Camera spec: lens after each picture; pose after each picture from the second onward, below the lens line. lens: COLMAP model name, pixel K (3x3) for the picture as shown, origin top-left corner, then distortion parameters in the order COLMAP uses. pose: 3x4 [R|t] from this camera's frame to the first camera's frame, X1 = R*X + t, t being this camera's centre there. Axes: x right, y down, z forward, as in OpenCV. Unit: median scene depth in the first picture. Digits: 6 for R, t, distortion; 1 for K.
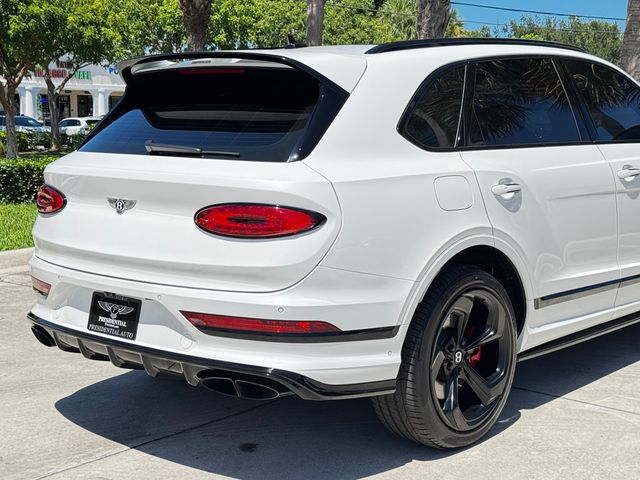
lens RADIAL K [[1028.9, 0, 320.0], [0, 1028.9, 240.0], [0, 0, 1]] dist [0.173425, -0.169955]
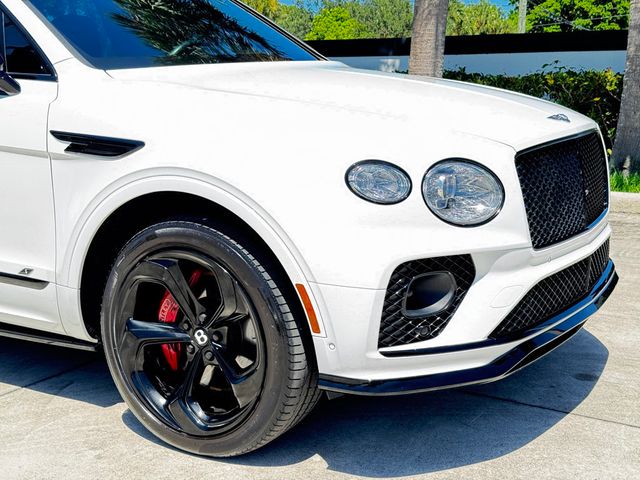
lens RADIAL K [[887.2, 0, 320.0], [0, 887.2, 240.0], [0, 0, 1]] dist [0.218601, -0.569036]
pose [[0.984856, -0.034395, 0.169931, 0.100827], [0.025053, 0.998070, 0.056820, 0.008572], [-0.171557, -0.051702, 0.983817, 0.355873]]
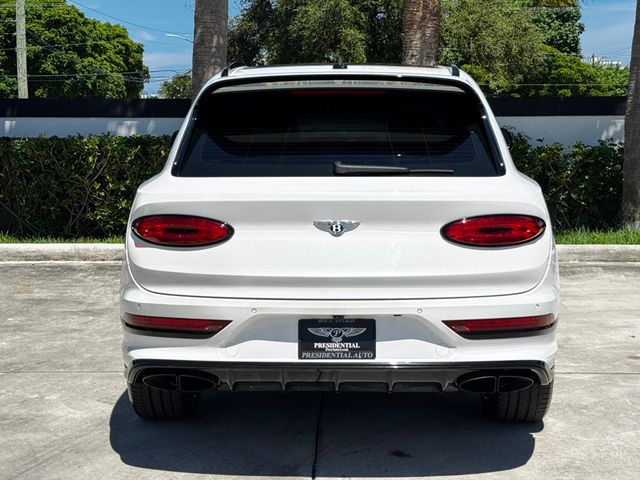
lens RADIAL K [[1182.6, 0, 320.0], [0, 1182.6, 240.0], [0, 0, 1]] dist [0.195981, -0.208256]
pose [[0.754276, -0.076009, 0.652143, -0.887437], [0.087337, 0.996065, 0.015079, -0.037967], [-0.650723, 0.045582, 0.757946, 0.137402]]
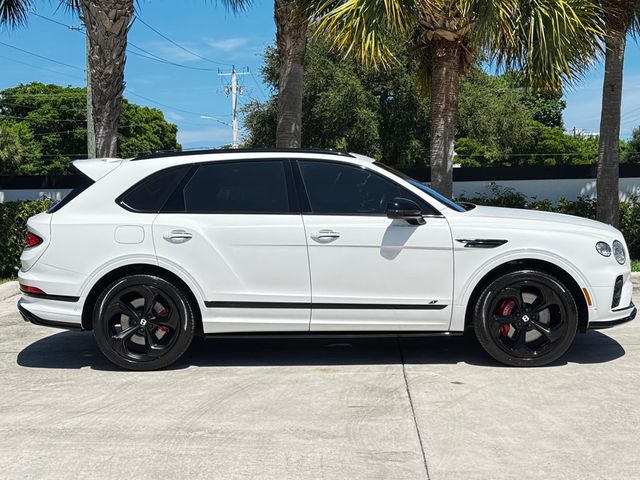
lens RADIAL K [[1075.3, 0, 320.0], [0, 1075.3, 240.0], [0, 0, 1]] dist [0.152021, 0.202515]
pose [[0.759405, -0.052727, 0.648478, -1.378406], [0.102365, 0.993980, -0.039056, 0.012559], [-0.642515, 0.096041, 0.760231, -0.229536]]
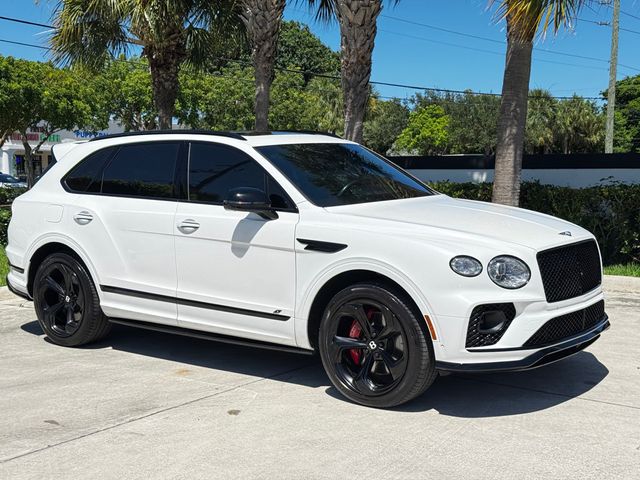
lens RADIAL K [[887.2, 0, 320.0], [0, 887.2, 240.0], [0, 0, 1]] dist [0.218601, -0.569036]
pose [[0.997548, -0.008560, 0.069463, -0.034736], [0.011540, 0.999025, -0.042615, 0.018329], [-0.069031, 0.043312, 0.996674, -0.237361]]
